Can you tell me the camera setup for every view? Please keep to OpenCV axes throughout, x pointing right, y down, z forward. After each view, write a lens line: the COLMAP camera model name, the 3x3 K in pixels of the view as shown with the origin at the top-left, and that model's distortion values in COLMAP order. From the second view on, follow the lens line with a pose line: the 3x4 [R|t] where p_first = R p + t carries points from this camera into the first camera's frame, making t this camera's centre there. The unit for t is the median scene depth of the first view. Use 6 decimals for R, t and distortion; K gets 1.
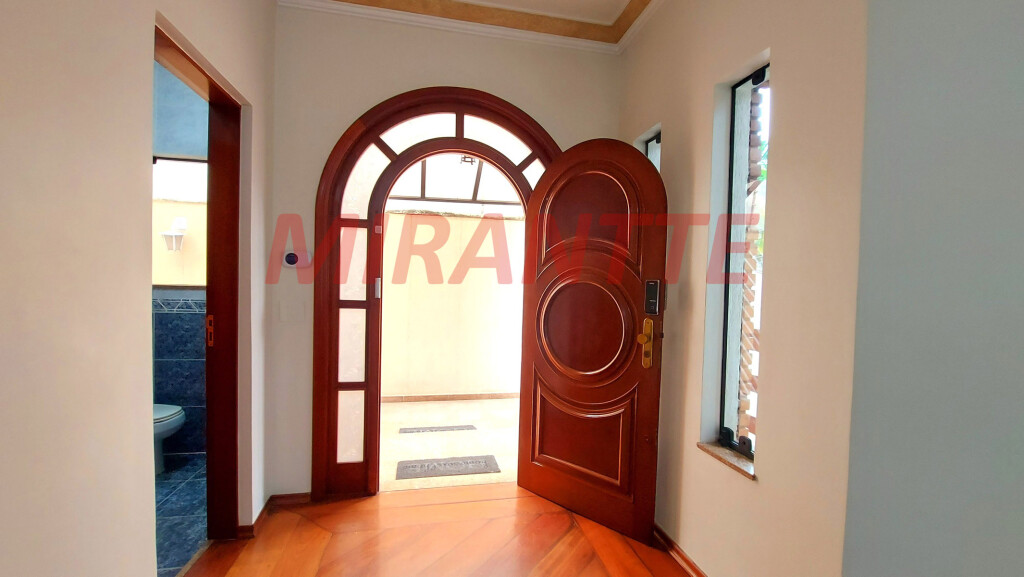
lens RADIAL K [[411.8, 0, 512.5], [0, 411.8, 294.1], [0, 0, 1]] dist [-0.014825, -0.000164]
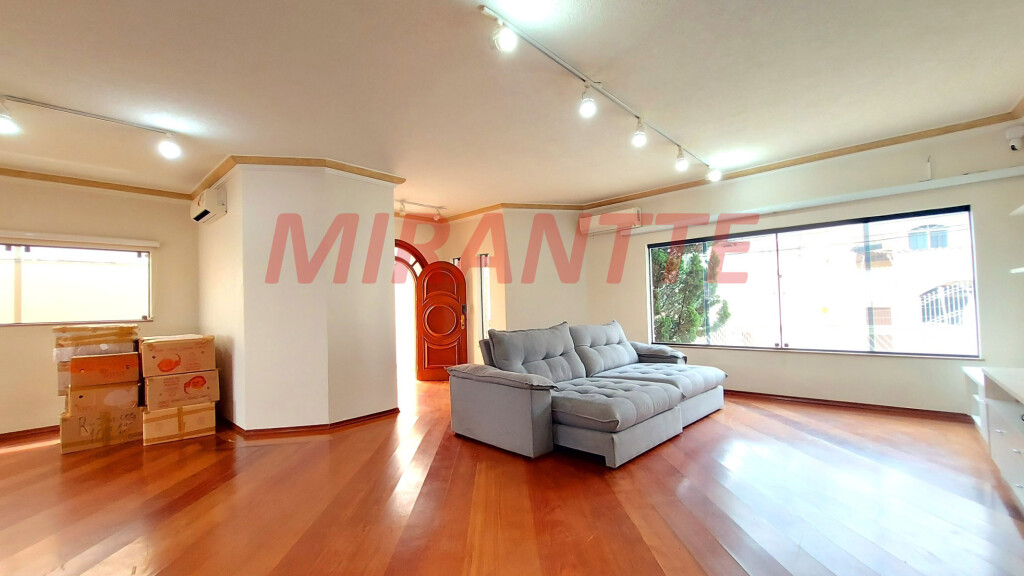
lens RADIAL K [[411.8, 0, 512.5], [0, 411.8, 293.6], [0, 0, 1]] dist [-0.014825, -0.000164]
pose [[0.831477, -0.029389, 0.554781, -1.052841], [0.062569, 0.997200, -0.040949, 0.038214], [-0.552024, 0.068760, 0.830988, -1.815187]]
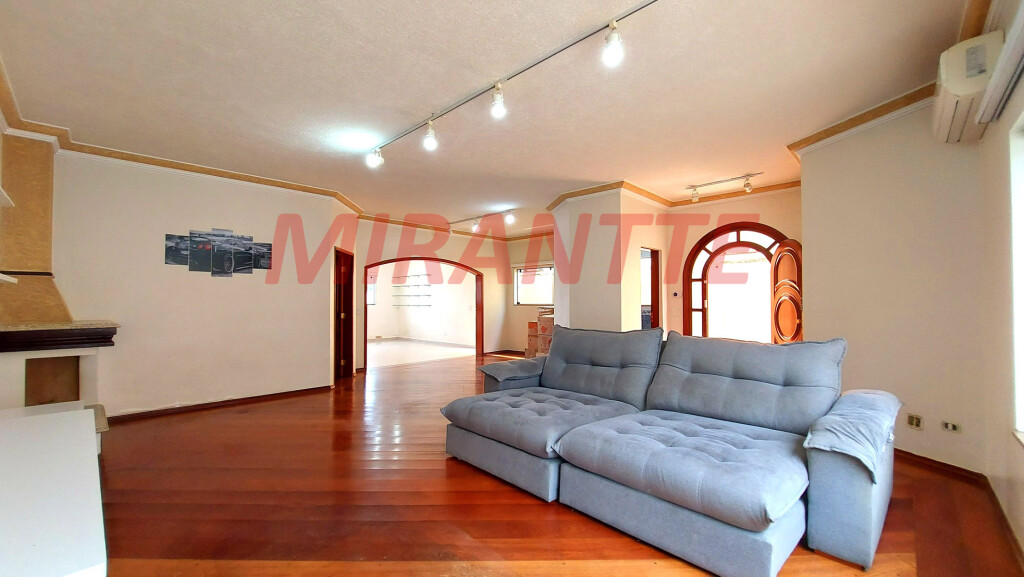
lens RADIAL K [[411.8, 0, 512.5], [0, 411.8, 294.1], [0, 0, 1]] dist [-0.014825, -0.000164]
pose [[0.562762, -0.033856, -0.825926, 1.168692], [-0.003892, 0.999041, -0.043604, 0.042981], [0.826610, 0.027753, 0.562090, -1.530664]]
